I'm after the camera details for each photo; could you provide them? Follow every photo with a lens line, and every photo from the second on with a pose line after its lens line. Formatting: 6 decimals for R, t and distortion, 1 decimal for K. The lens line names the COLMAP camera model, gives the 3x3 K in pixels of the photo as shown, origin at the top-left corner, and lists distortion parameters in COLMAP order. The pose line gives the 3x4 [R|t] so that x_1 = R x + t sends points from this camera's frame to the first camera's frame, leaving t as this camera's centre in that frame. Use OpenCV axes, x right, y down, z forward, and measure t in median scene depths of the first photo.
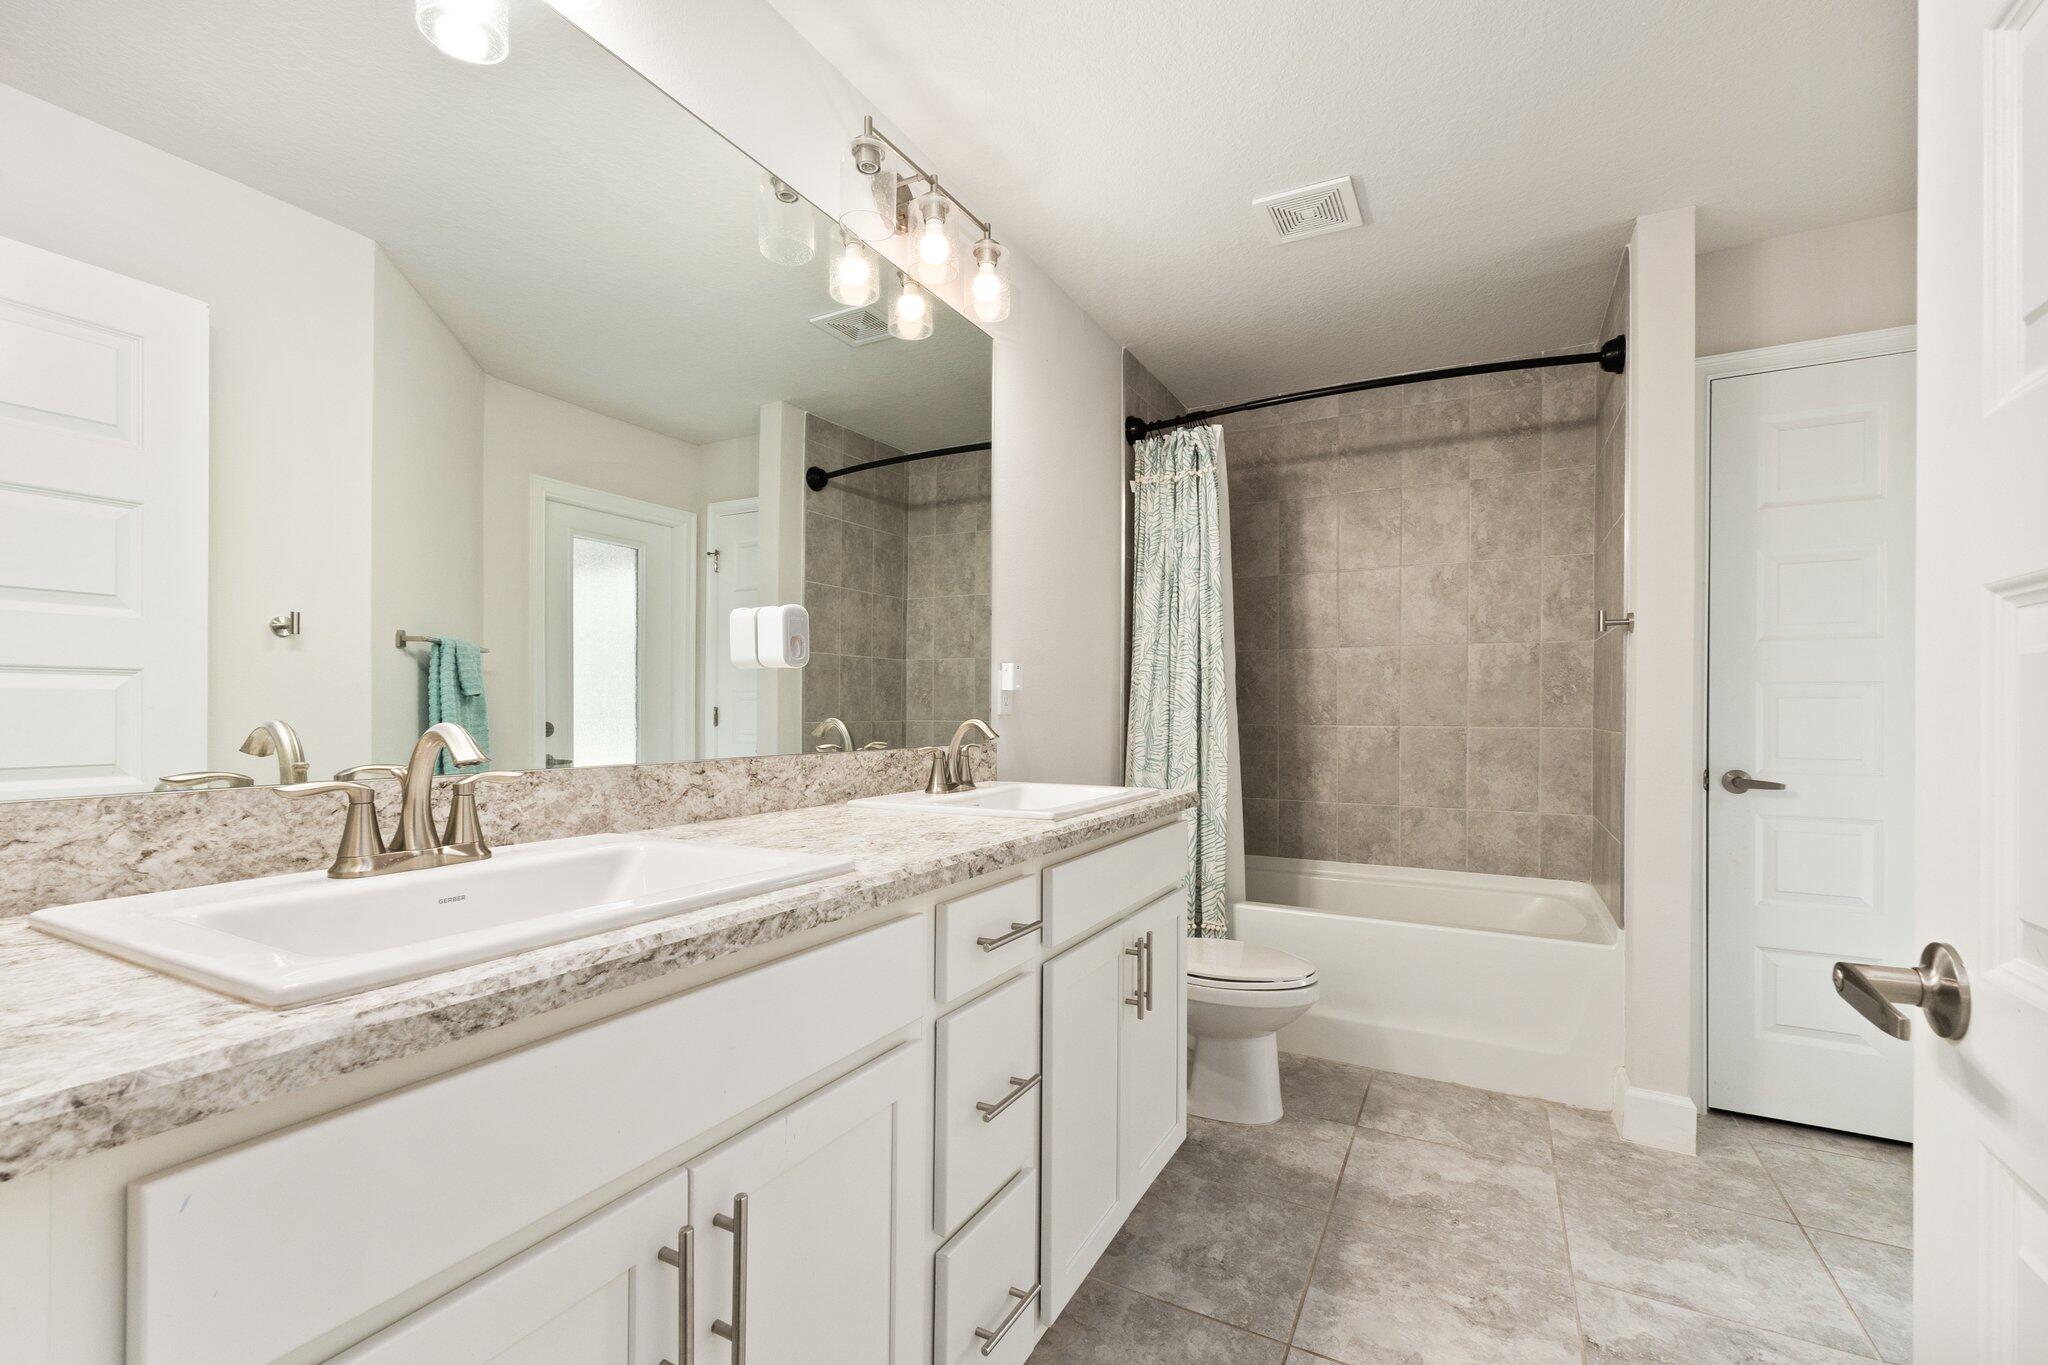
lens RADIAL K [[866.5, 0, 1023.0], [0, 866.5, 712.6], [0, 0, 1]] dist [0.001870, 0.000390]
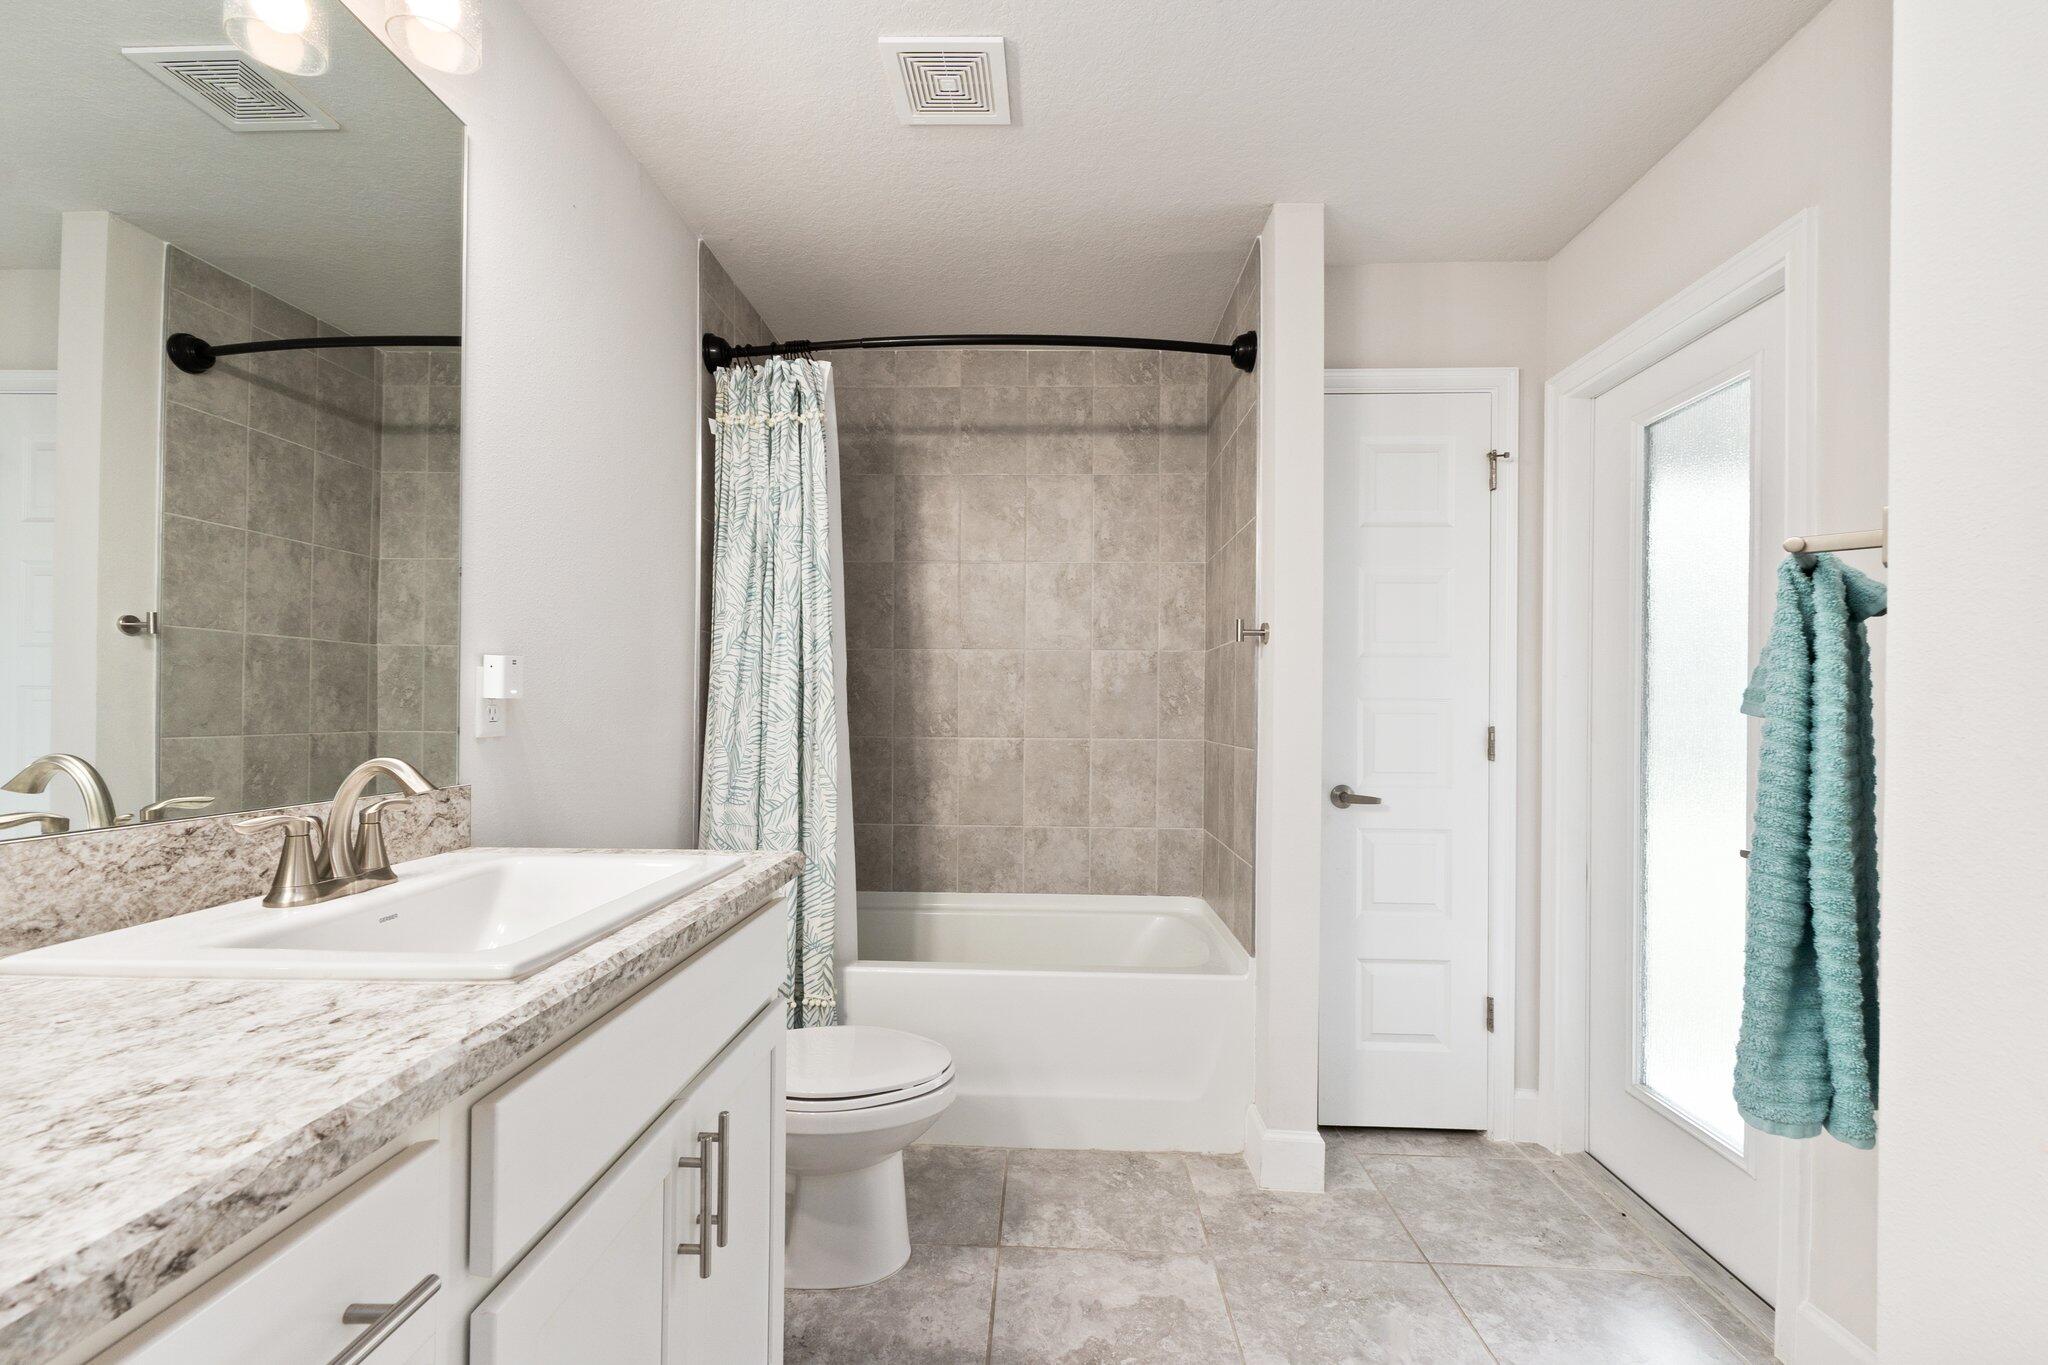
lens RADIAL K [[866.5, 0, 1023.0], [0, 866.5, 712.6], [0, 0, 1]] dist [0.001870, 0.000390]
pose [[0.896808, 0.003027, 0.442409, 0.037494], [-0.004347, 0.999989, 0.001970, -0.014410], [-0.442398, -0.003690, 0.896811, 0.211321]]
